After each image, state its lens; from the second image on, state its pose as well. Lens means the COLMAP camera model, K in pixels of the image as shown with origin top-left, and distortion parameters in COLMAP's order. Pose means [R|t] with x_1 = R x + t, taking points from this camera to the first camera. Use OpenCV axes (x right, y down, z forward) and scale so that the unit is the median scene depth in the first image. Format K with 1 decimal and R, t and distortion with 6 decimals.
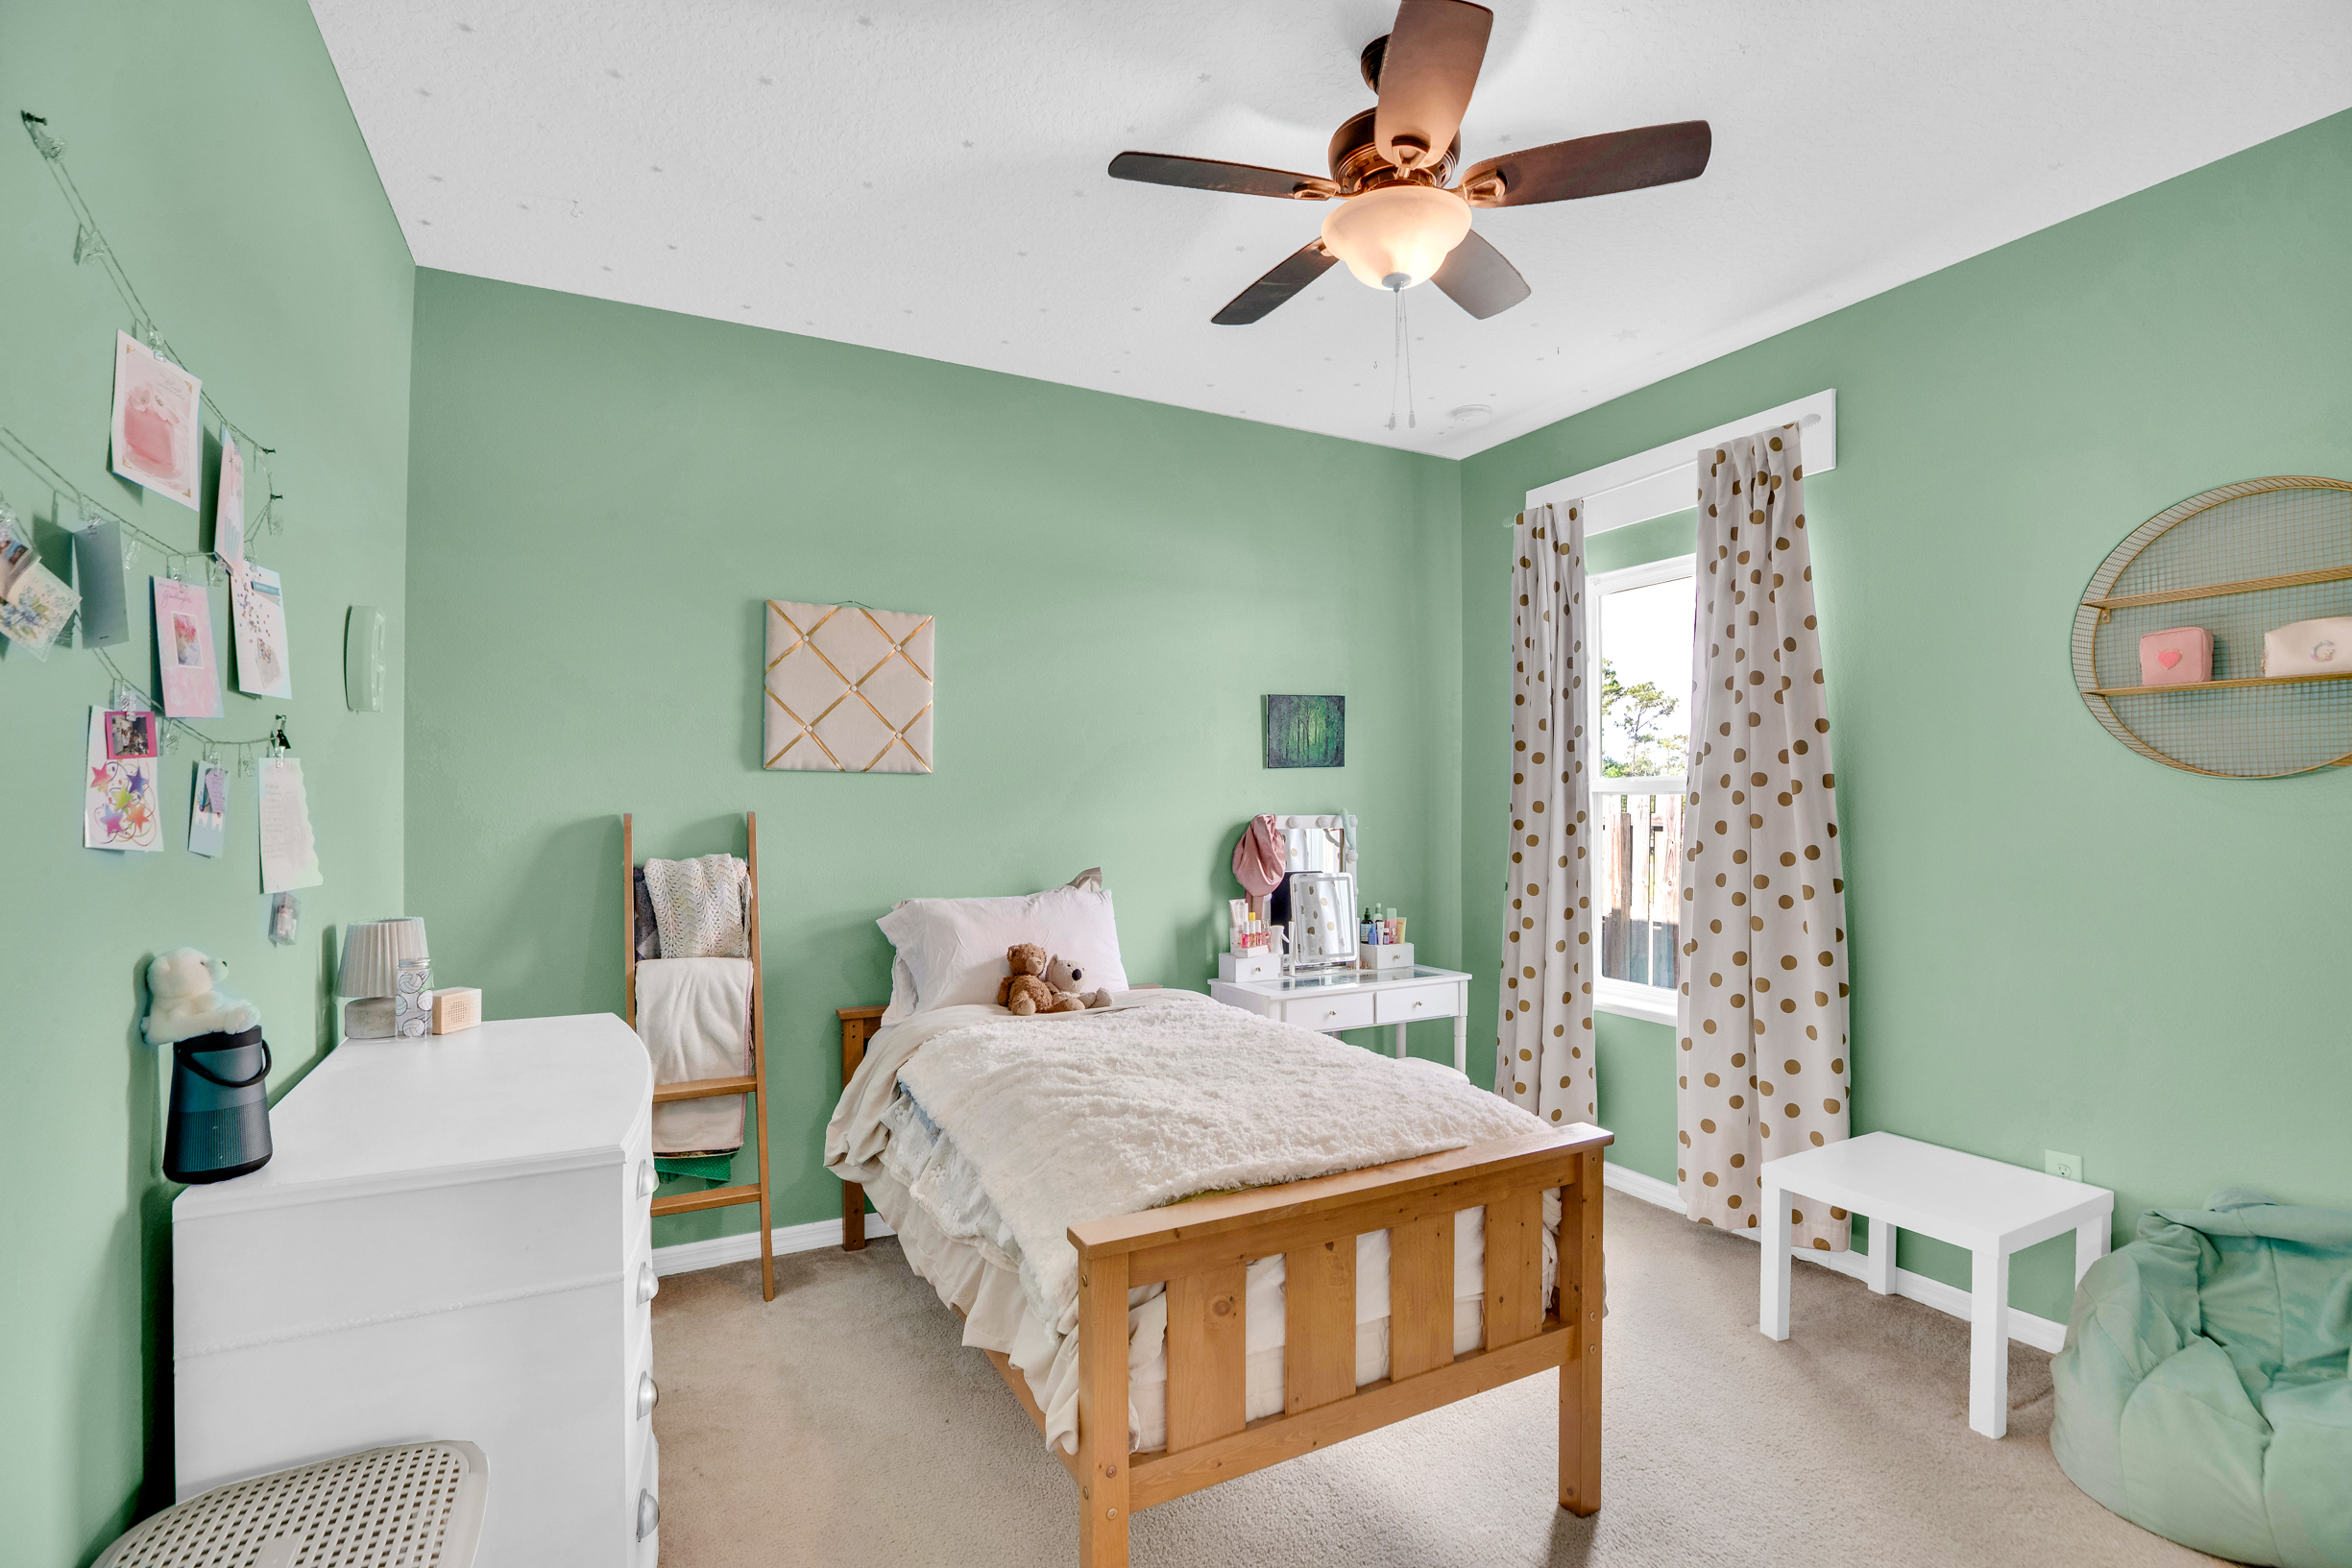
lens RADIAL K [[1067.3, 0, 1204.7], [0, 1067.3, 803.4], [0, 0, 1]] dist [-0.040466, 0.000524]
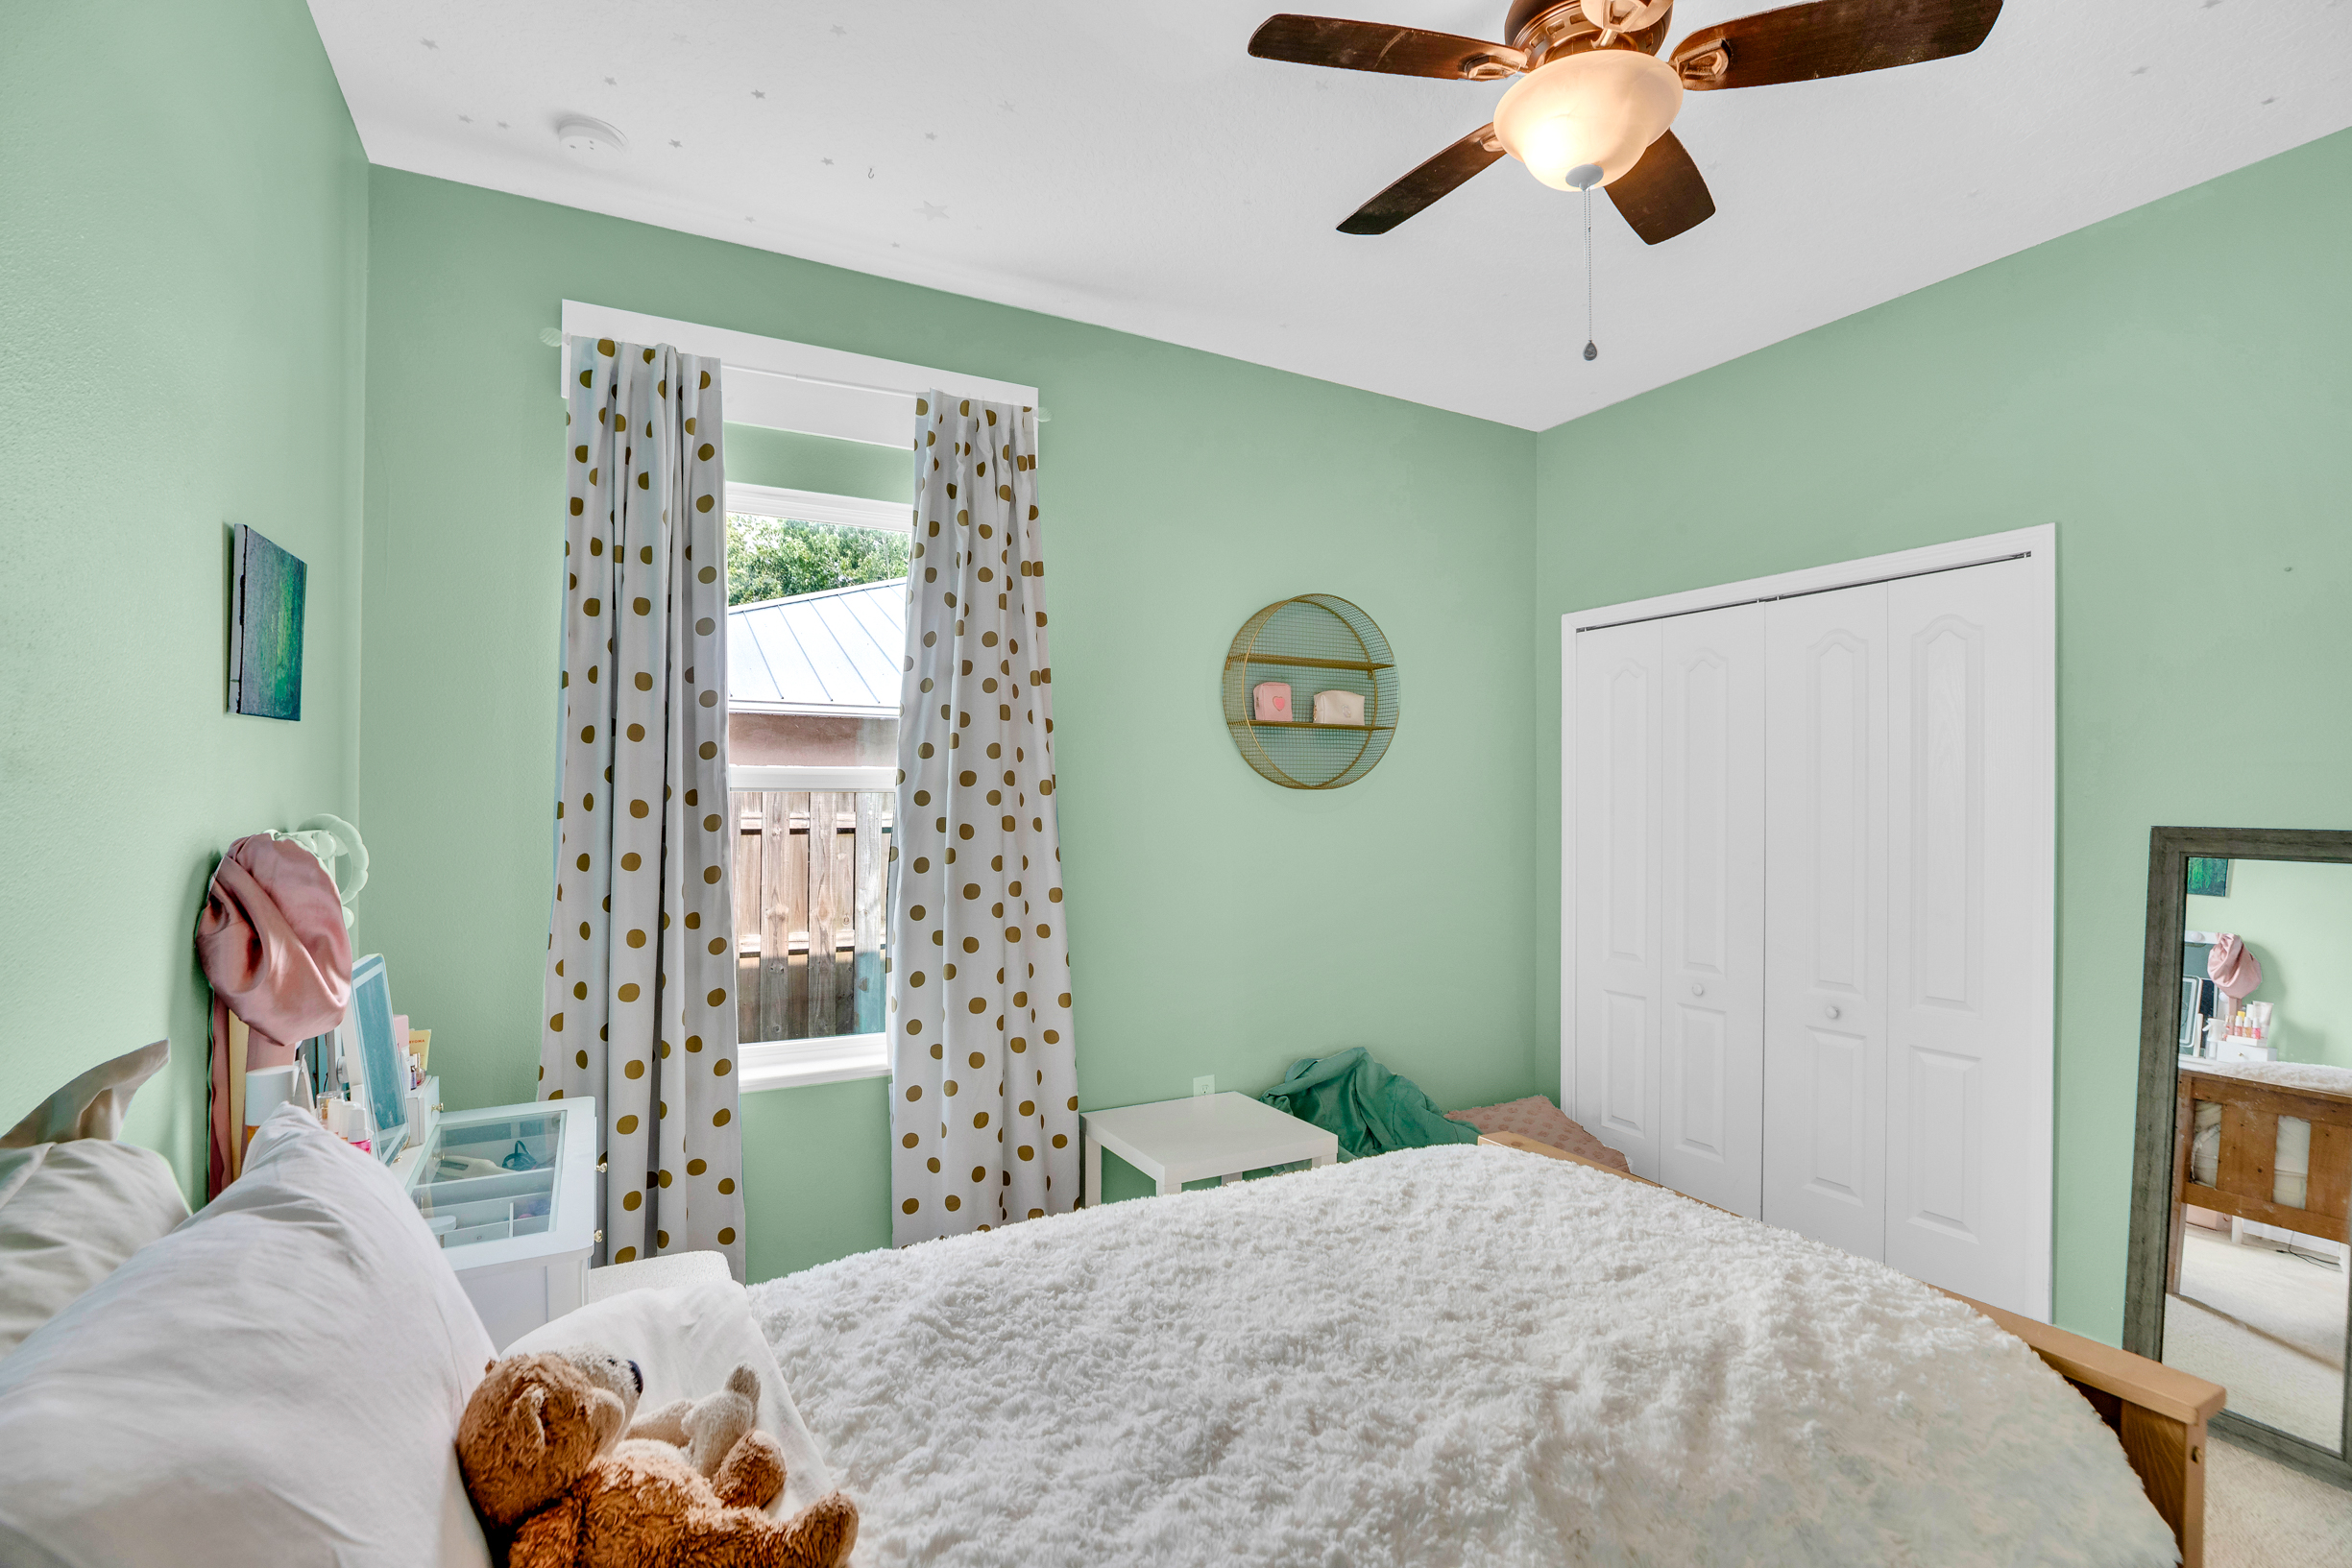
lens RADIAL K [[1067.3, 0, 1204.7], [0, 1067.3, 803.4], [0, 0, 1]] dist [-0.040466, 0.000524]
pose [[-0.005359, -0.001479, 0.999985, -0.392015], [-0.003441, 0.999993, 0.001461, -0.002498], [-0.999980, -0.003433, -0.005364, 0.801581]]
